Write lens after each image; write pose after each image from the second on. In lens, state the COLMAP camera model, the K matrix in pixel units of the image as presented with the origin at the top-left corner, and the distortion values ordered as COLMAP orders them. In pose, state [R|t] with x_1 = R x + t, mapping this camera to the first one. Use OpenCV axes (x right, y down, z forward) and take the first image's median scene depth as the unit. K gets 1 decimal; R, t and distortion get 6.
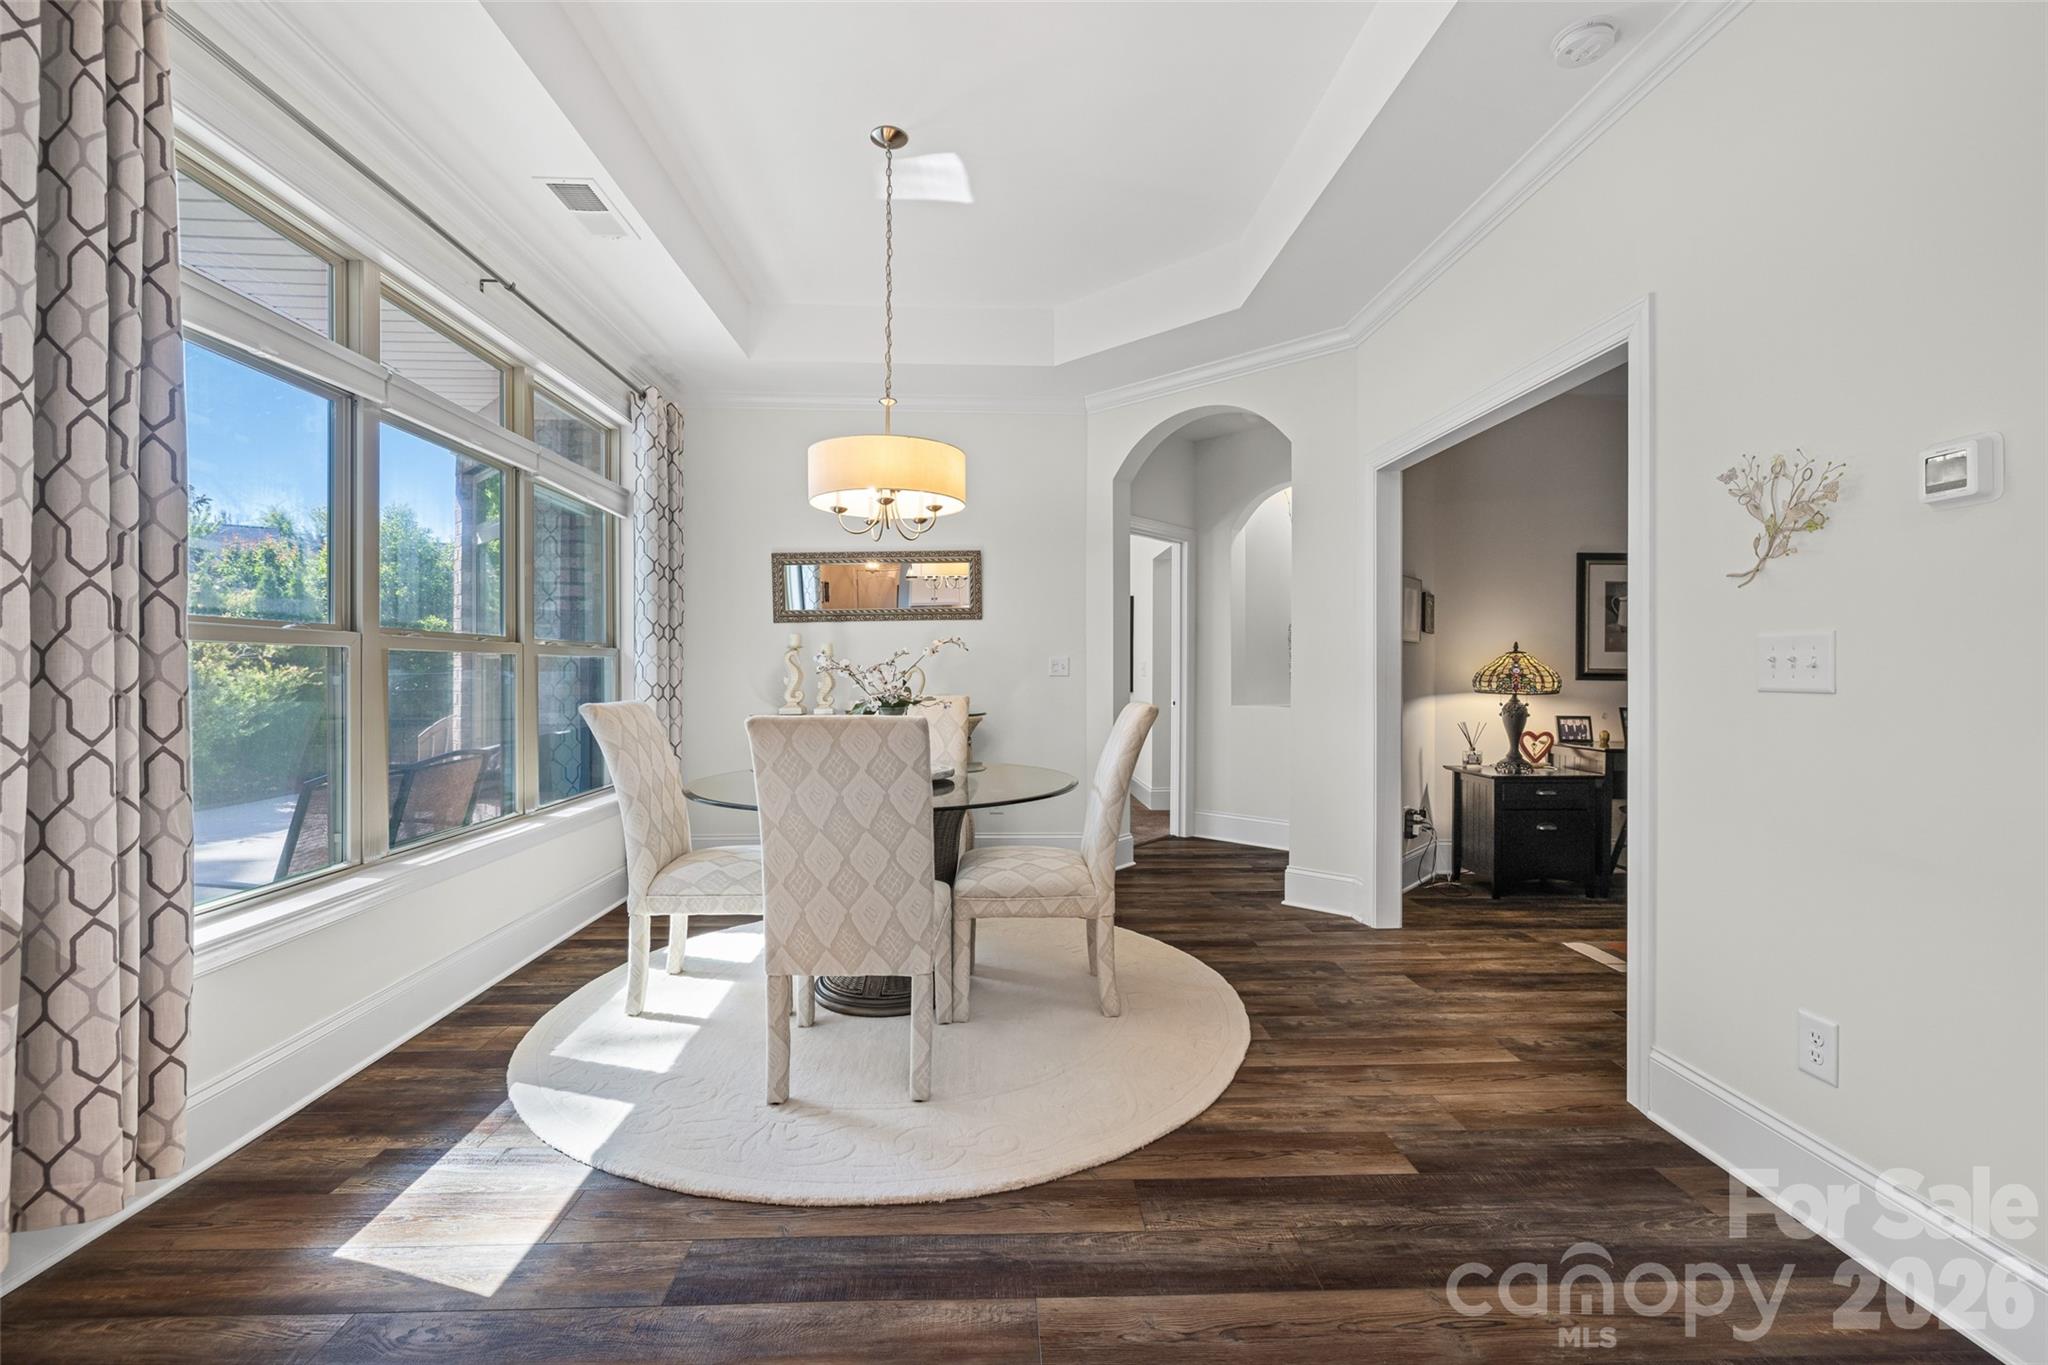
lens RADIAL K [[872.9, 0, 1025.5], [0, 872.9, 675.7], [0, 0, 1]] dist [0.001003, 0.000809]
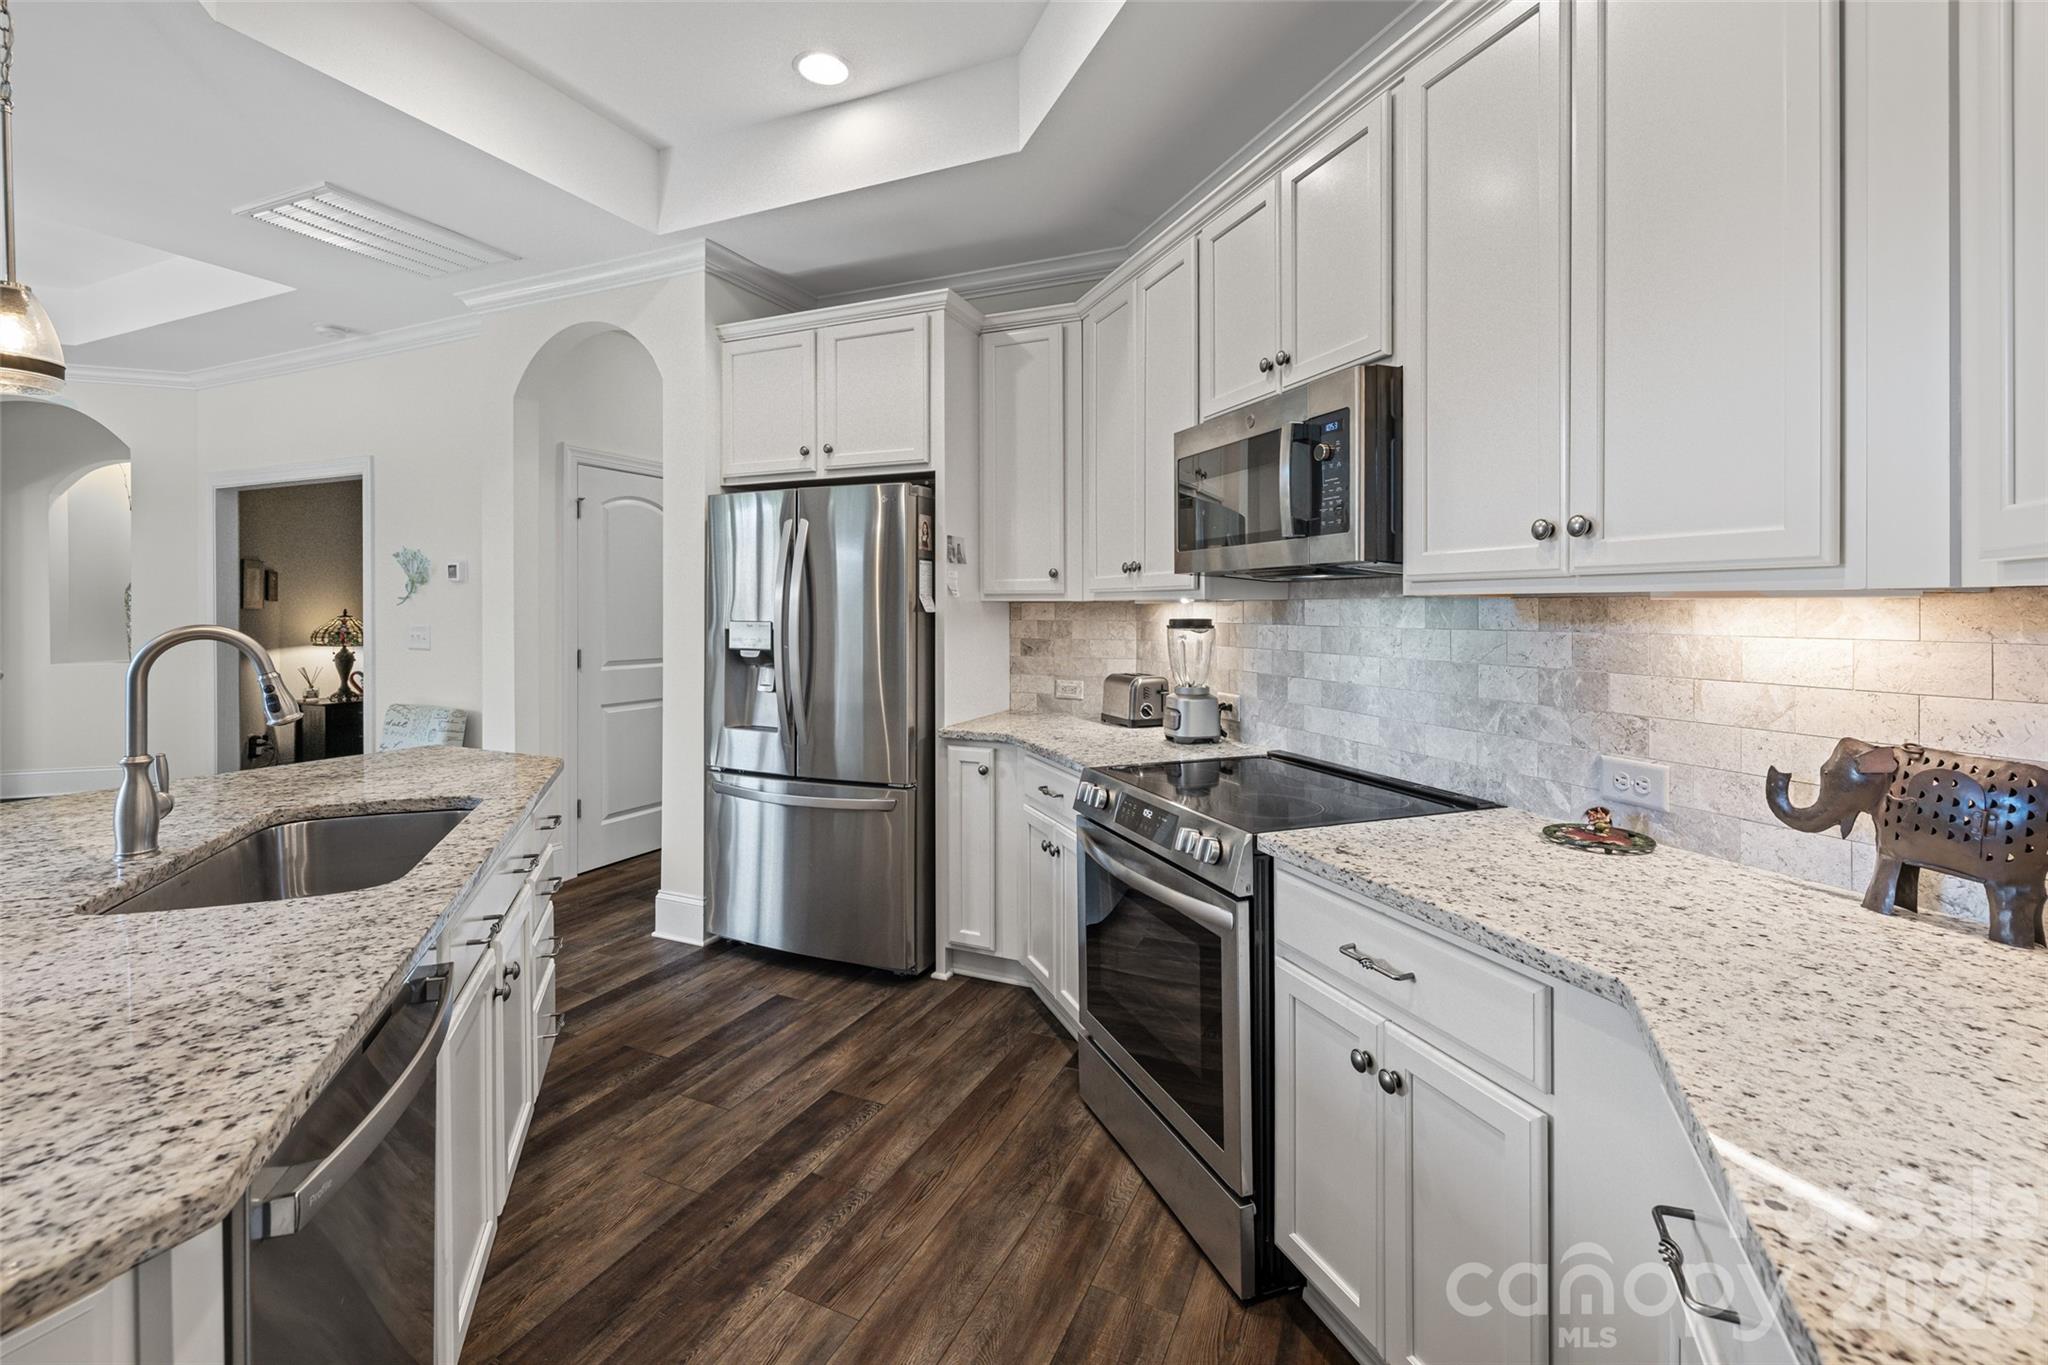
lens RADIAL K [[872.9, 0, 1030.7], [0, 872.9, 612.7], [0, 0, 1]] dist [0.001003, 0.000809]
pose [[0.452062, -0.002920, 0.891982, -0.210221], [0.001318, 0.999996, 0.002605, -0.035344], [-0.891985, -0.000002, 0.452064, -0.656452]]
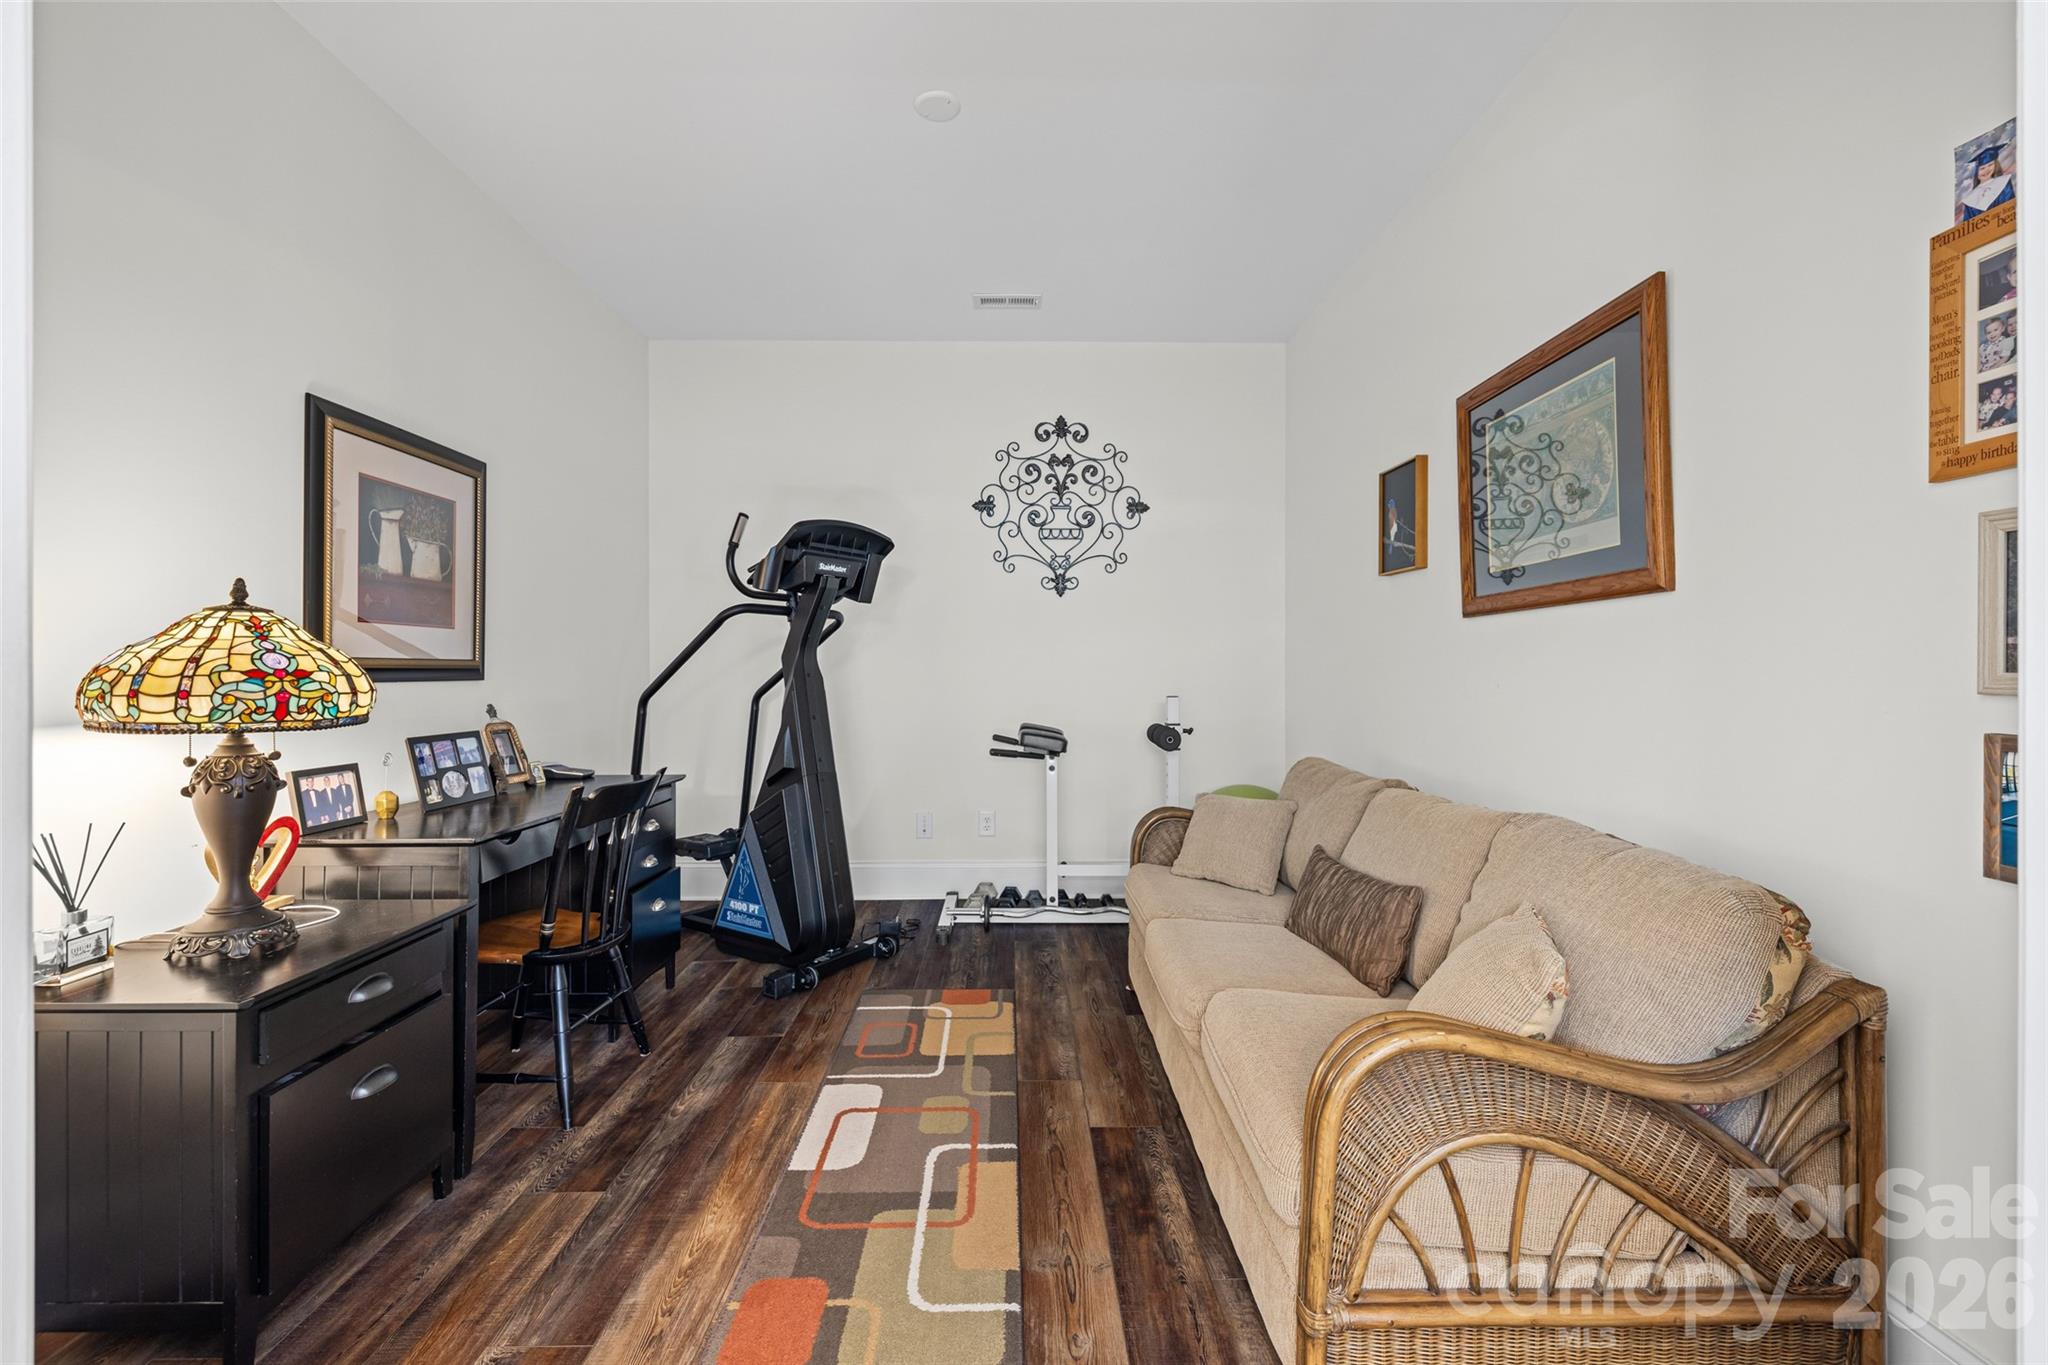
lens RADIAL K [[872.9, 0, 1015.2], [0, 872.9, 669.0], [0, 0, 1]] dist [0.001003, 0.000809]
pose [[0.046593, -0.002185, 0.998912, 0.228362], [0.000793, 0.999997, 0.002150, -0.003025], [-0.998914, 0.000692, 0.046594, 0.678575]]
